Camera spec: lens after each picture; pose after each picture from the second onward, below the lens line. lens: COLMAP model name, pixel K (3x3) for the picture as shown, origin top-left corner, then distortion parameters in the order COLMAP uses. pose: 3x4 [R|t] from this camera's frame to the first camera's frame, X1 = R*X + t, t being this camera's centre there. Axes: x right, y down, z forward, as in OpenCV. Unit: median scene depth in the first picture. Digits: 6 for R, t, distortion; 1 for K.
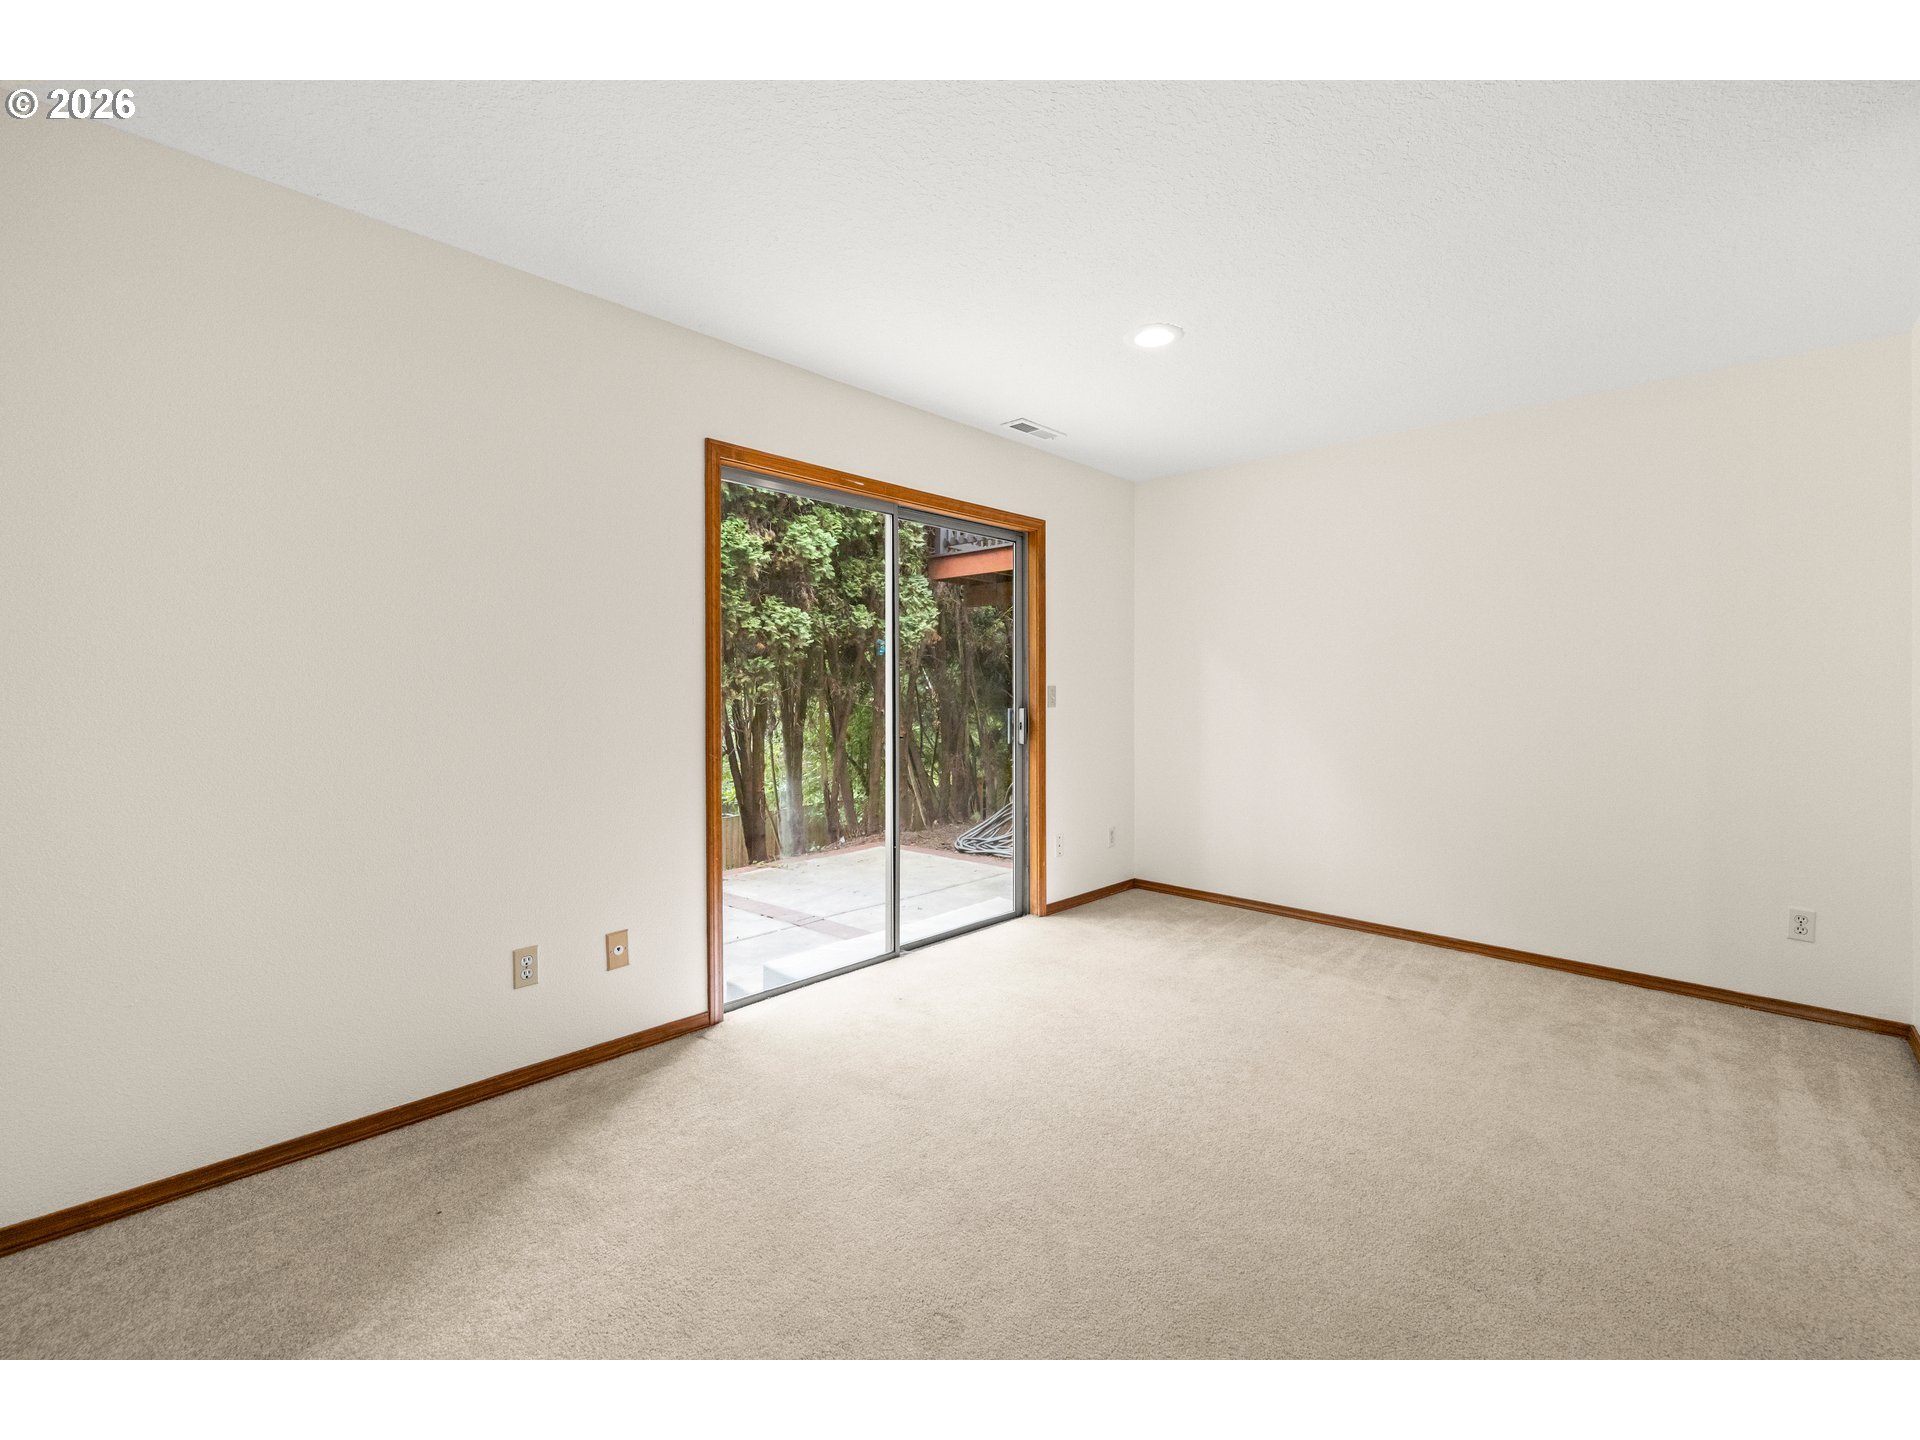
lens RADIAL K [[811.3, 0, 960.4], [0, 811.3, 712.6], [0, 0, 1]] dist [-0.000211, 0.000139]
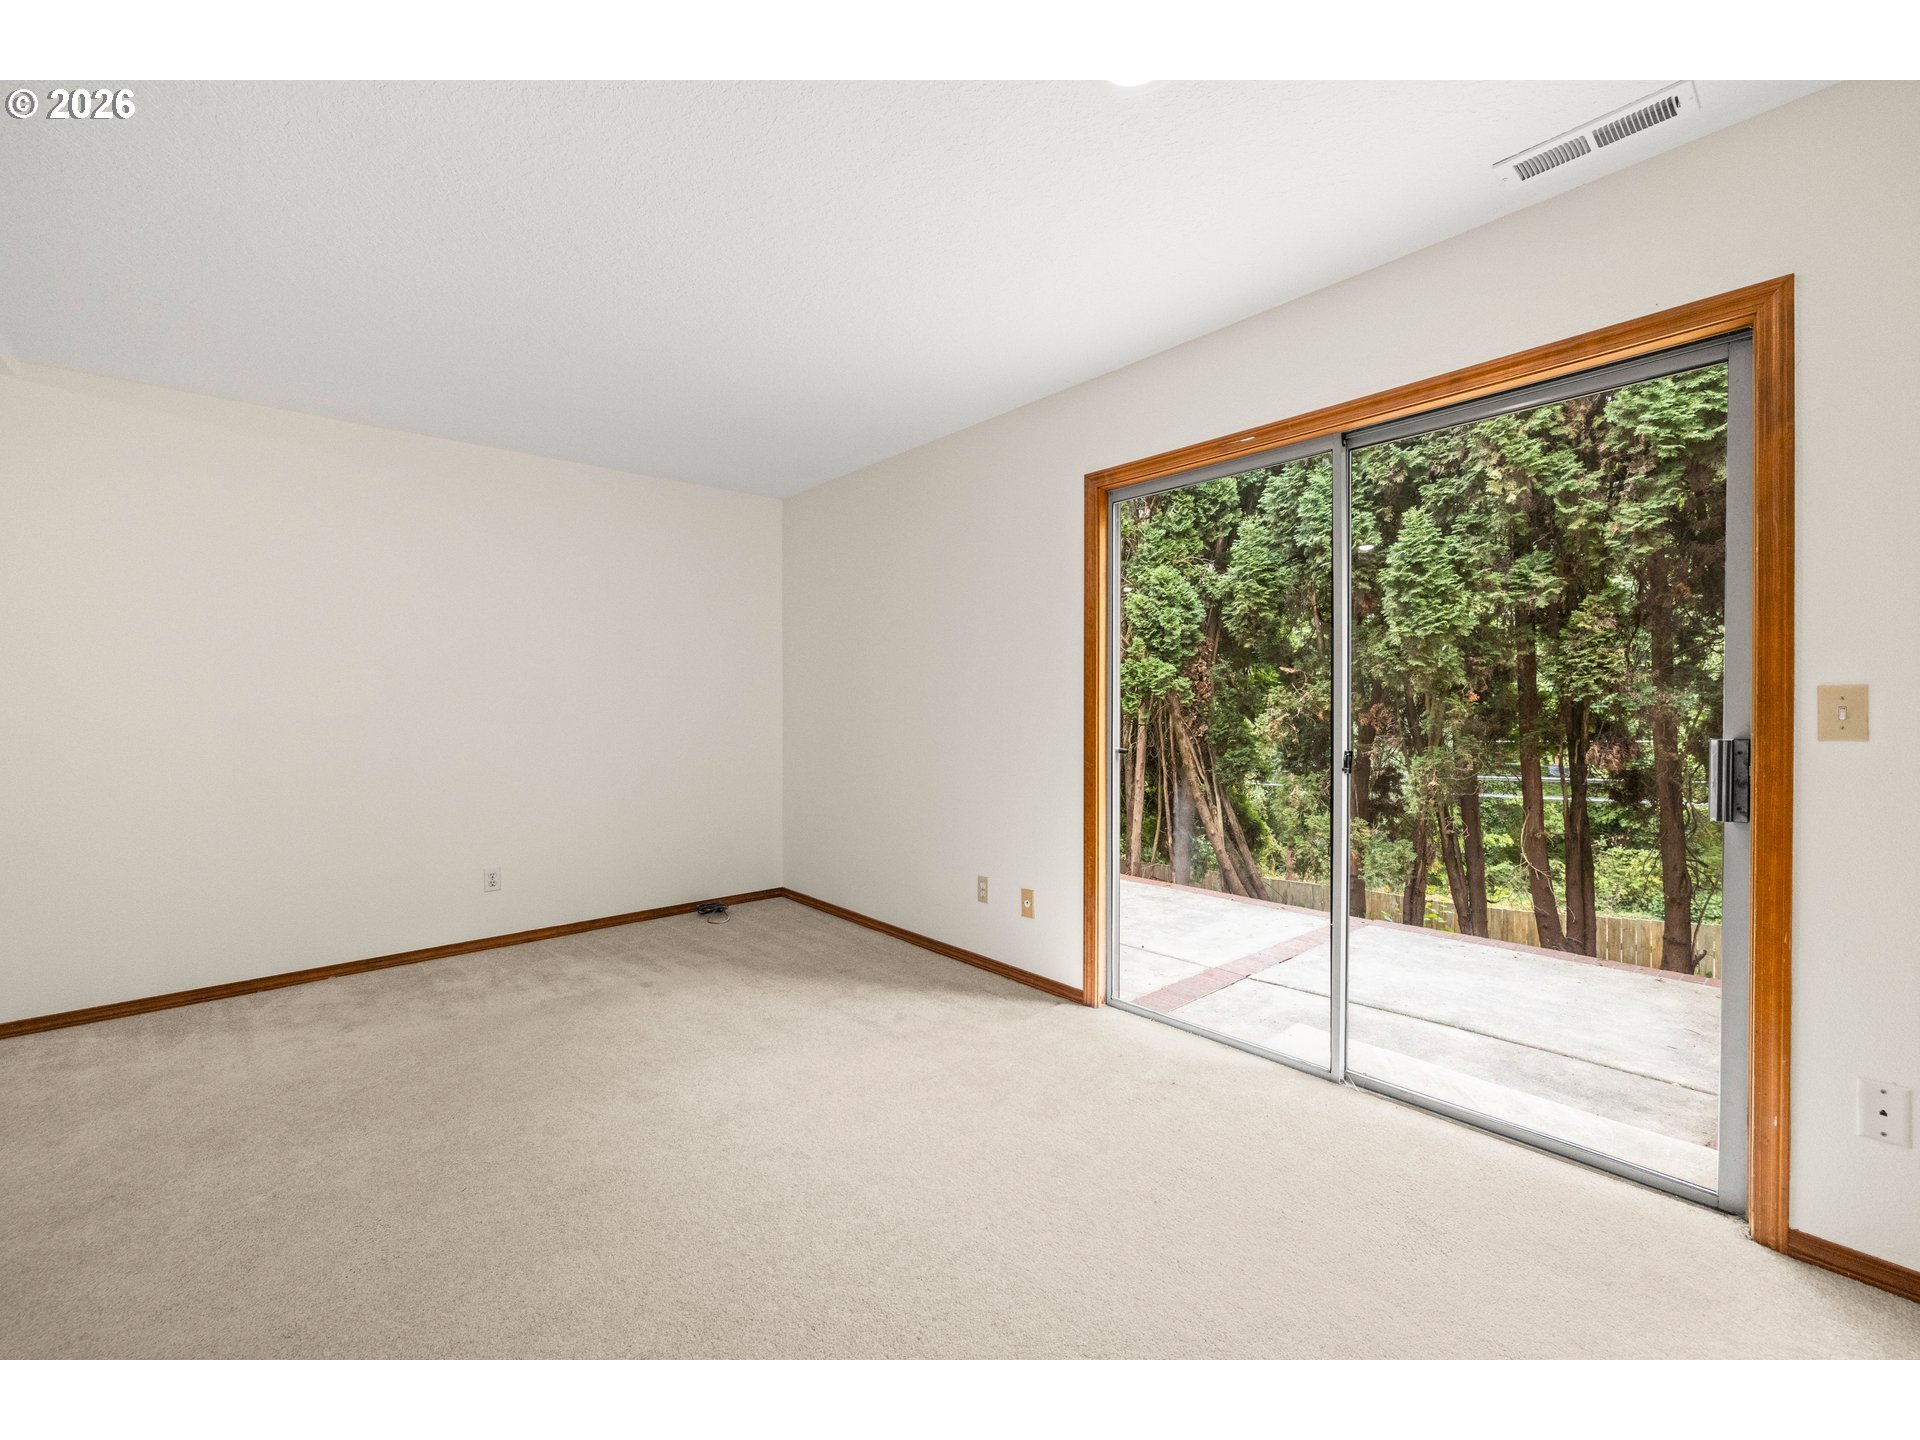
lens RADIAL K [[811.3, 0, 960.4], [0, 811.3, 712.6], [0, 0, 1]] dist [-0.000211, 0.000139]
pose [[-0.095510, 0.013034, -0.995343, 0.812183], [-0.015568, 0.999772, 0.014586, -0.026989], [0.995307, 0.016889, -0.095286, 0.937187]]
